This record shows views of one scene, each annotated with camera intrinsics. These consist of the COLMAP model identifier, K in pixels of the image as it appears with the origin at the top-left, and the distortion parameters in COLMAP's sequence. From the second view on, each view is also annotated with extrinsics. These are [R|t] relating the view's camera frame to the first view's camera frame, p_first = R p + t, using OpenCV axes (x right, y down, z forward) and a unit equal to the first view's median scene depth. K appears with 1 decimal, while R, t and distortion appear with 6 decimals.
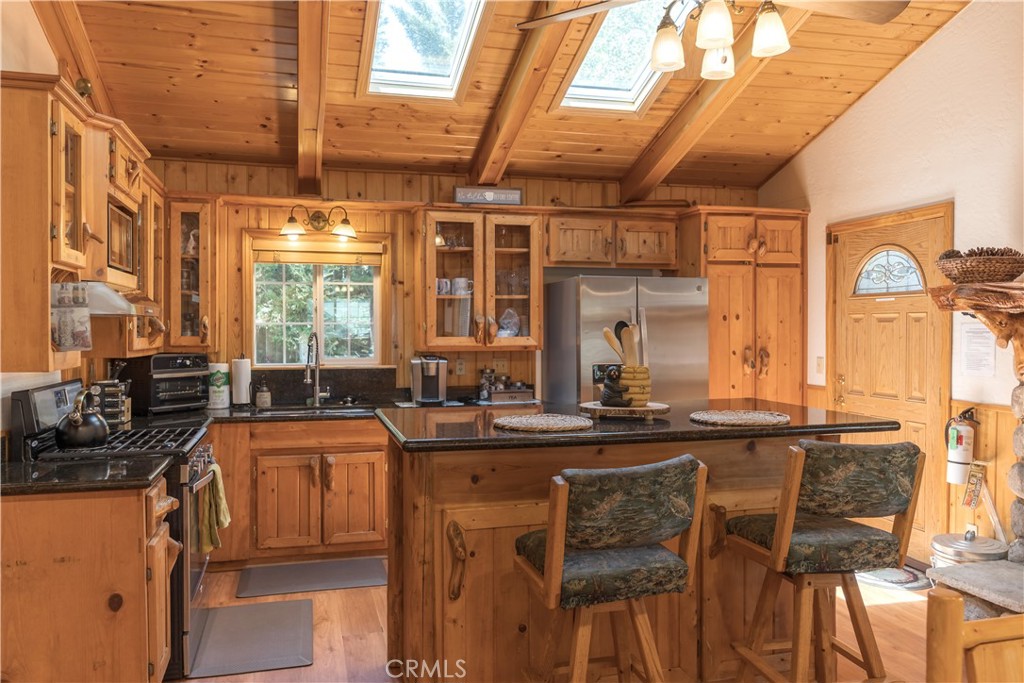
lens RADIAL K [[782.6, 0, 512.0], [0, 782.6, 341.5], [0, 0, 1]] dist [-0.000209, -0.001187]
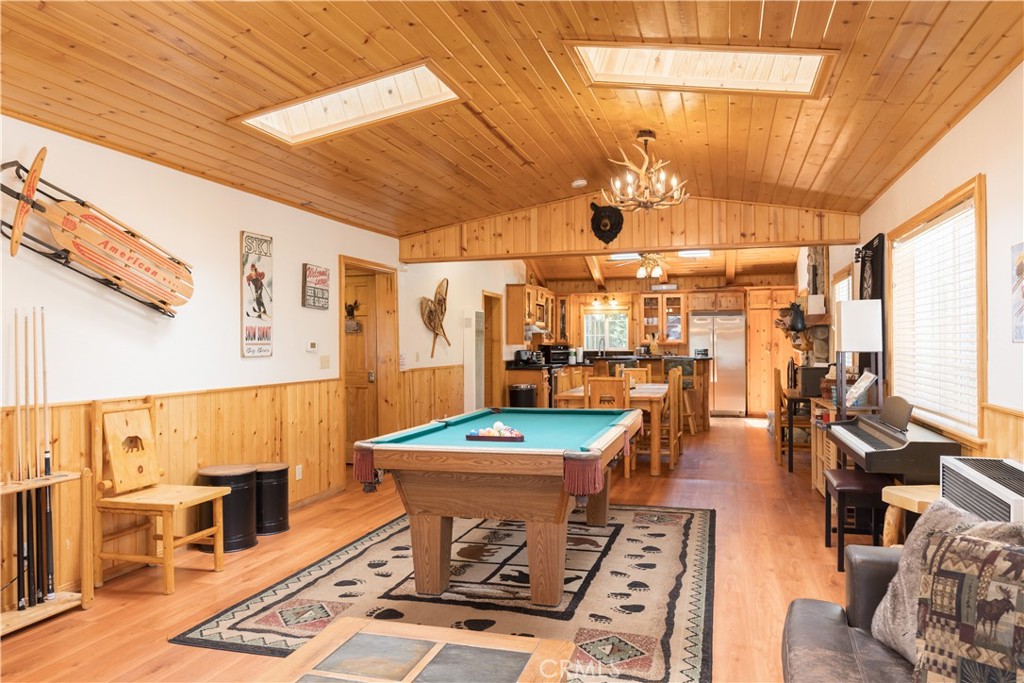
lens RADIAL K [[716.2, 0, 512.0], [0, 716.2, 341.5], [0, 0, 1]] dist [-0.002827, -0.000896]
pose [[0.854239, -0.005706, -0.519849, 0.900336], [-0.004965, 0.999805, -0.019132, 0.057201], [0.519857, 0.018924, 0.854044, -1.542258]]
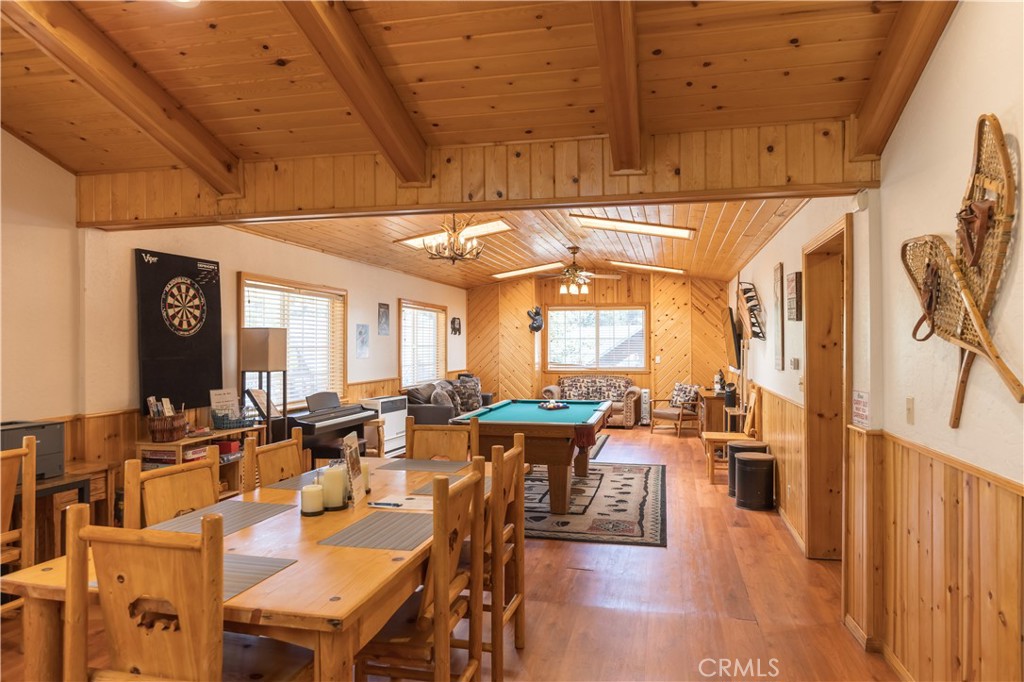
lens RADIAL K [[668.0, 0, 512.0], [0, 668.0, 341.0], [0, 0, 1]] dist [-0.001066, -0.000066]
pose [[-0.881626, 0.009431, 0.471854, -0.156050], [0.015326, 0.999845, 0.008651, -0.007934], [-0.471700, 0.014858, -0.881634, 0.478362]]
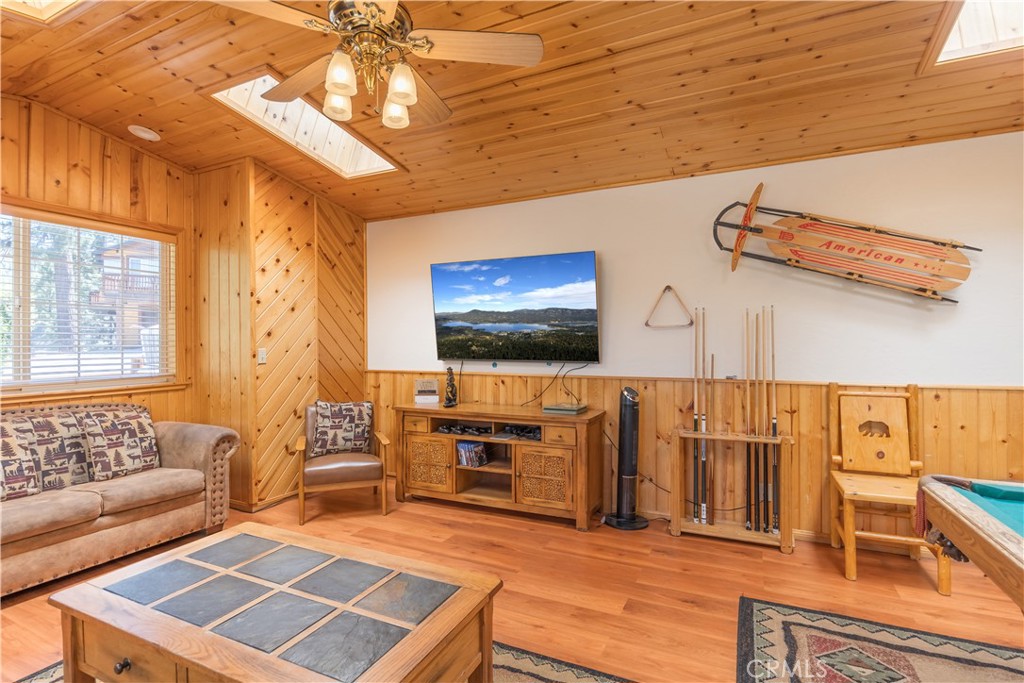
lens RADIAL K [[499.2, 0, 512.0], [0, 499.2, 341.5], [0, 0, 1]] dist [-0.002648, -0.000557]
pose [[-0.652388, 0.002211, -0.757882, 0.834564], [-0.006122, 0.999948, 0.008187, 0.054700], [0.757860, 0.009981, -0.652341, -1.003638]]
